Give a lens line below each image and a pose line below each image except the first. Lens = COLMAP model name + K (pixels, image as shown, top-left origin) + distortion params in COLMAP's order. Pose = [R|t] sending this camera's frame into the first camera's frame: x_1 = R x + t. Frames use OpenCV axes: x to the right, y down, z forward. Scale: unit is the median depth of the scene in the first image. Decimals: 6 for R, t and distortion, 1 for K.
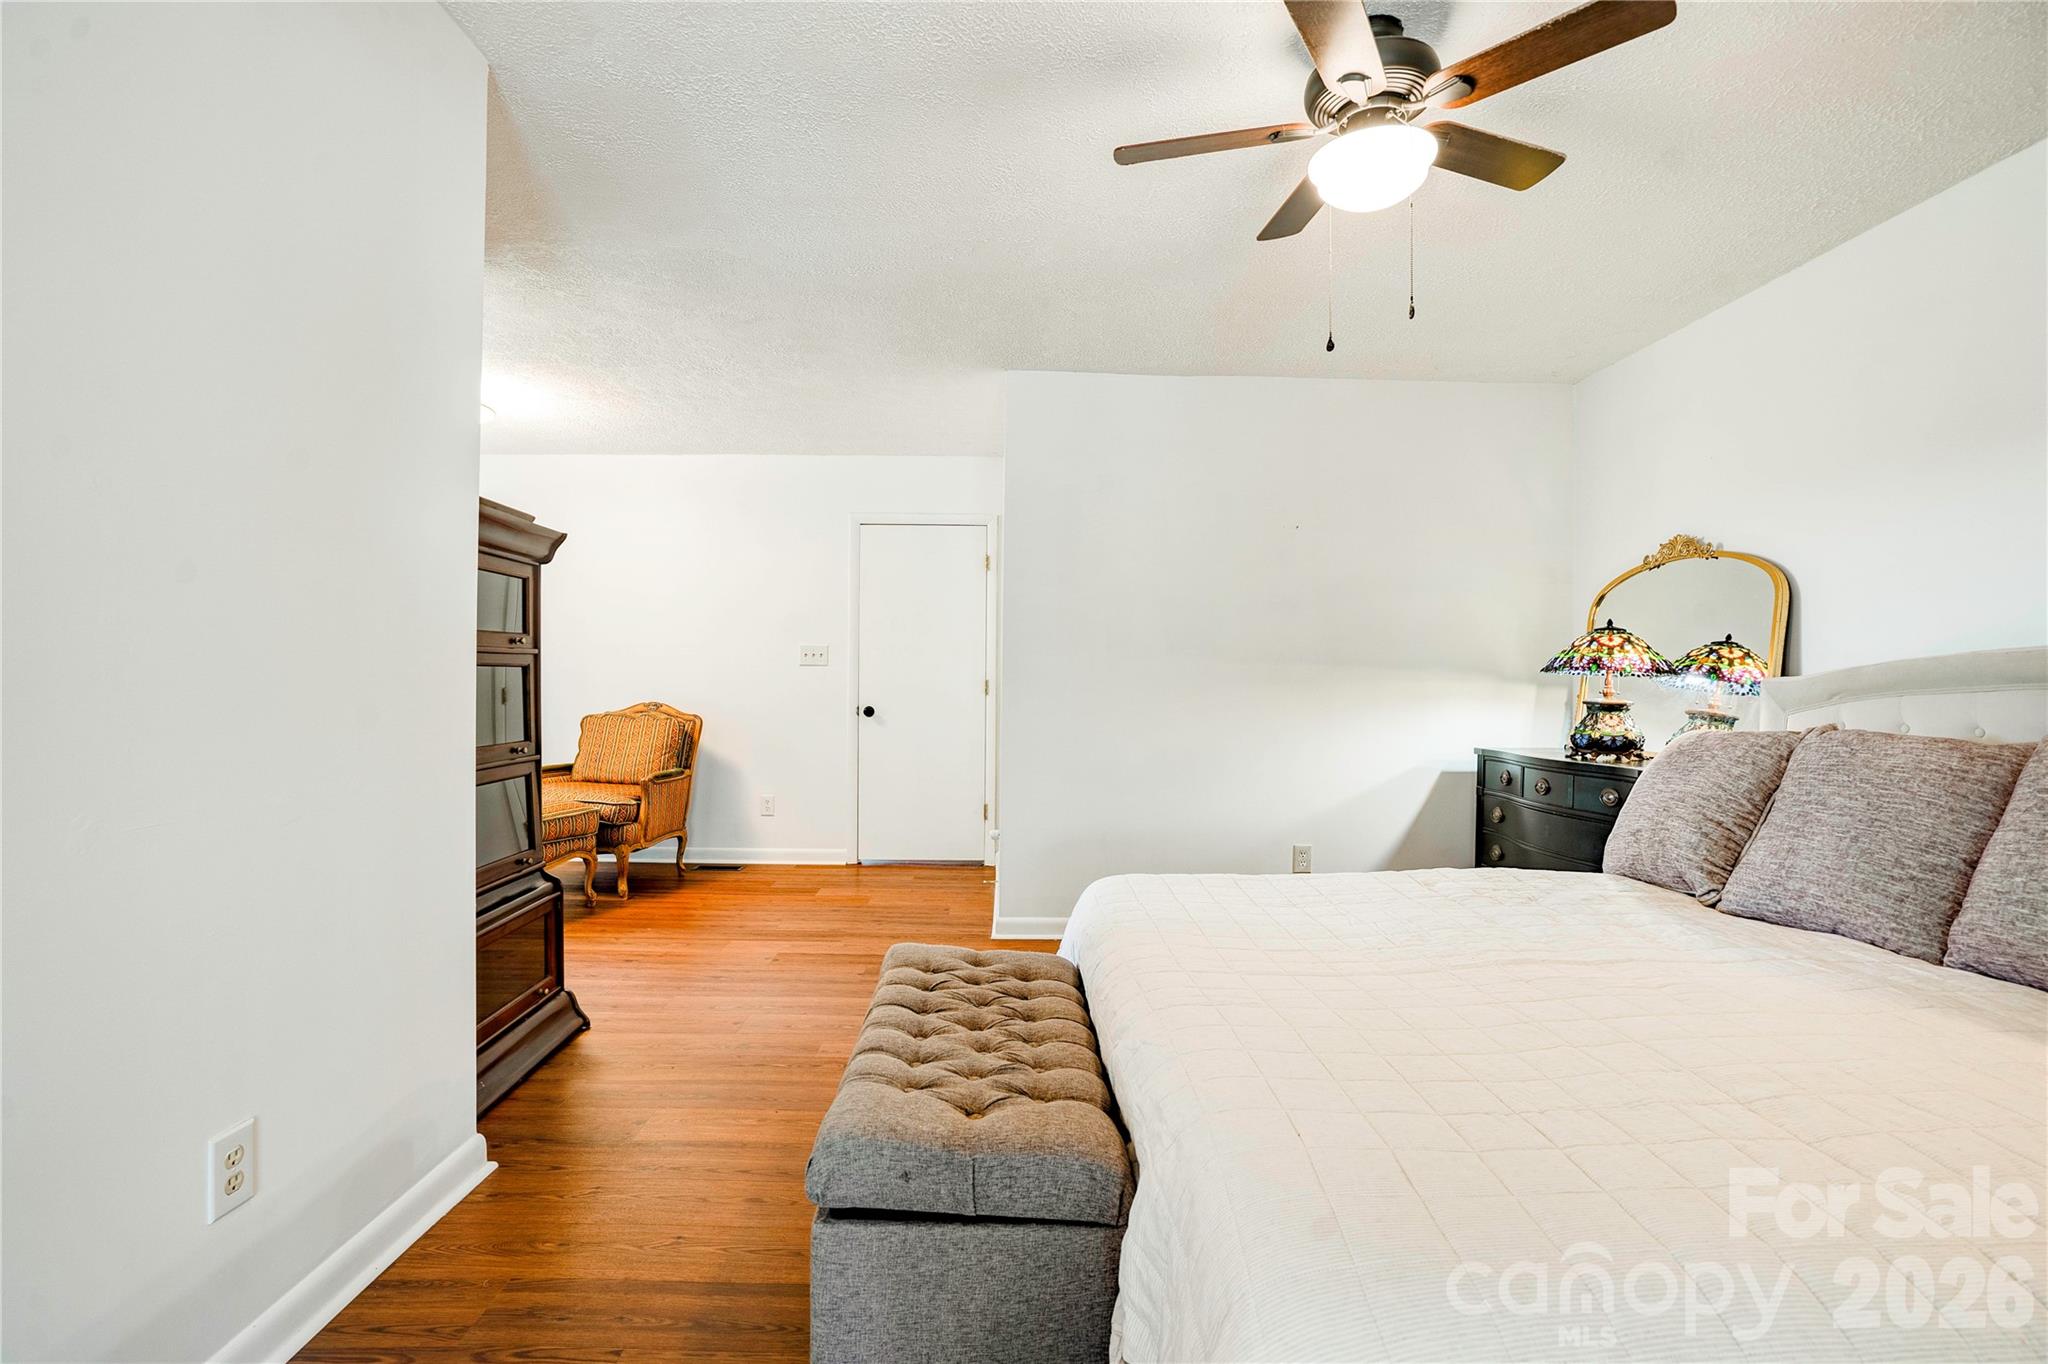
lens RADIAL K [[958.1, 0, 1006.6], [0, 958.1, 676.2], [0, 0, 1]] dist [-0.052430, 0.018964]
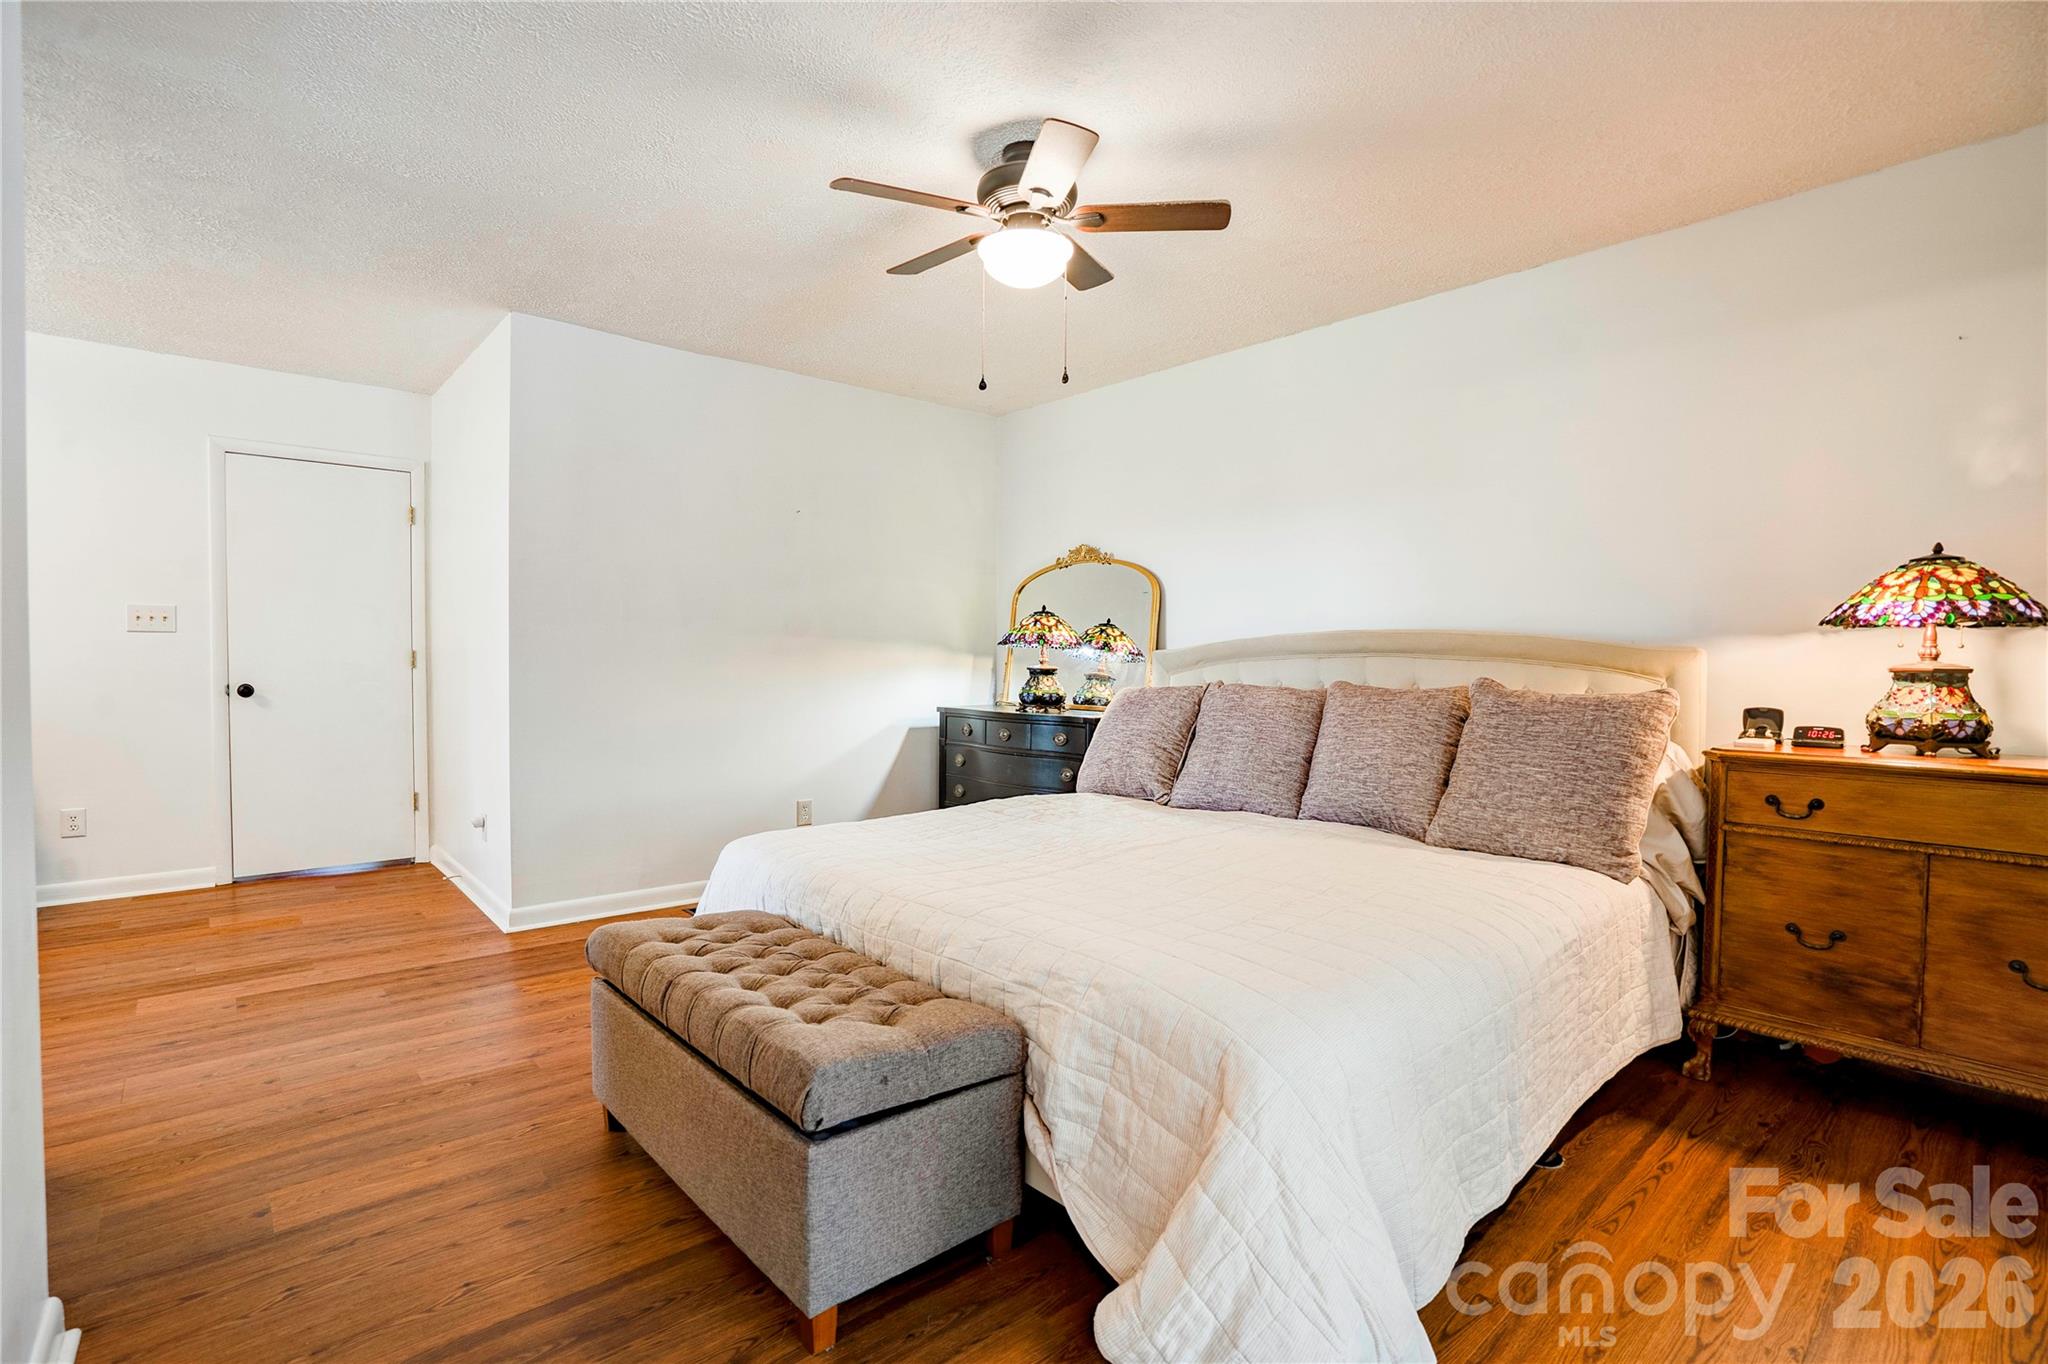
lens RADIAL K [[958.1, 0, 1009.1], [0, 958.1, 665.7], [0, 0, 1]] dist [-0.052430, 0.018964]
pose [[0.760856, -0.009632, 0.648849, -0.334437], [-0.004844, 0.999778, 0.020522, -0.003753], [-0.648903, -0.018758, 0.760640, 0.007447]]
